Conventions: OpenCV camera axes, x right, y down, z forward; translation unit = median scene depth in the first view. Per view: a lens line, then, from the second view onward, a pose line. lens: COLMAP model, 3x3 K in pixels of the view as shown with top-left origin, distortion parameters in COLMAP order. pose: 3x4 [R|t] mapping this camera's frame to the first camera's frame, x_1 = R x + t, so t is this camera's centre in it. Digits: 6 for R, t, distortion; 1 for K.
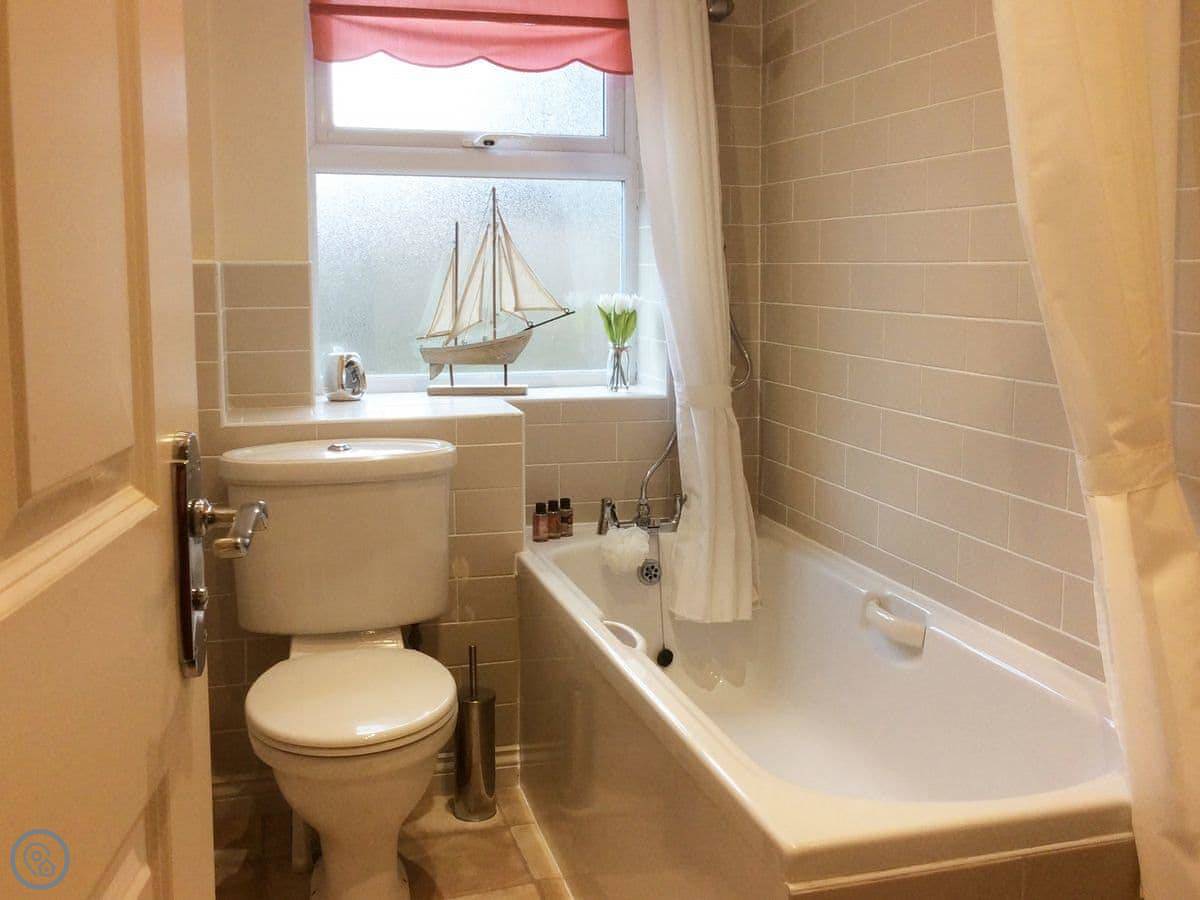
lens RADIAL K [[1205.4, 0, 603.0], [0, 1205.4, 385.2], [0, 0, 1]] dist [-0.052686, 0.078628]
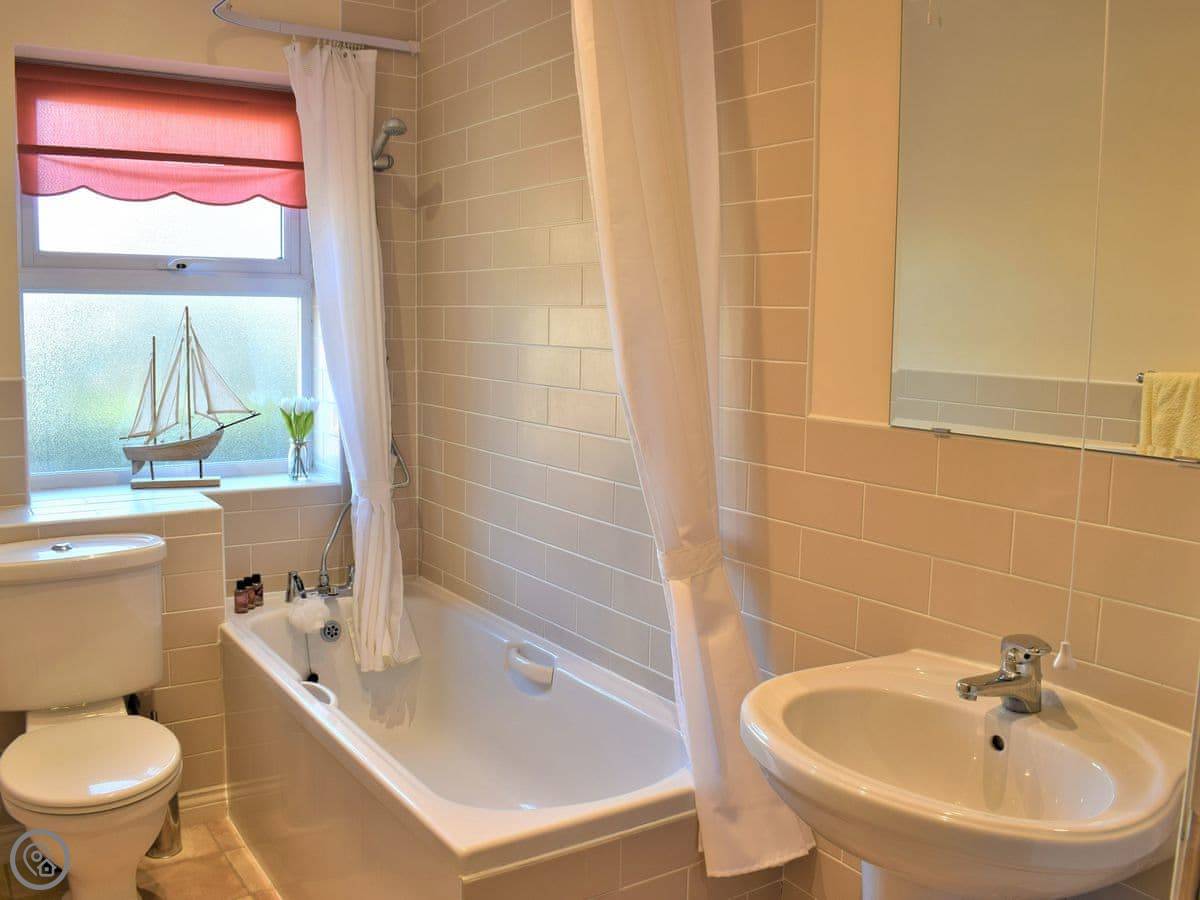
lens RADIAL K [[1083.5, 0, 600.0], [0, 1083.5, 450.0], [0, 0, 1]] dist [-0.094091, 0.001545]
pose [[0.952202, -0.019223, 0.304862, -0.029184], [0.011104, 0.999537, 0.028343, -0.053772], [-0.305266, -0.023603, 0.951975, -0.102635]]
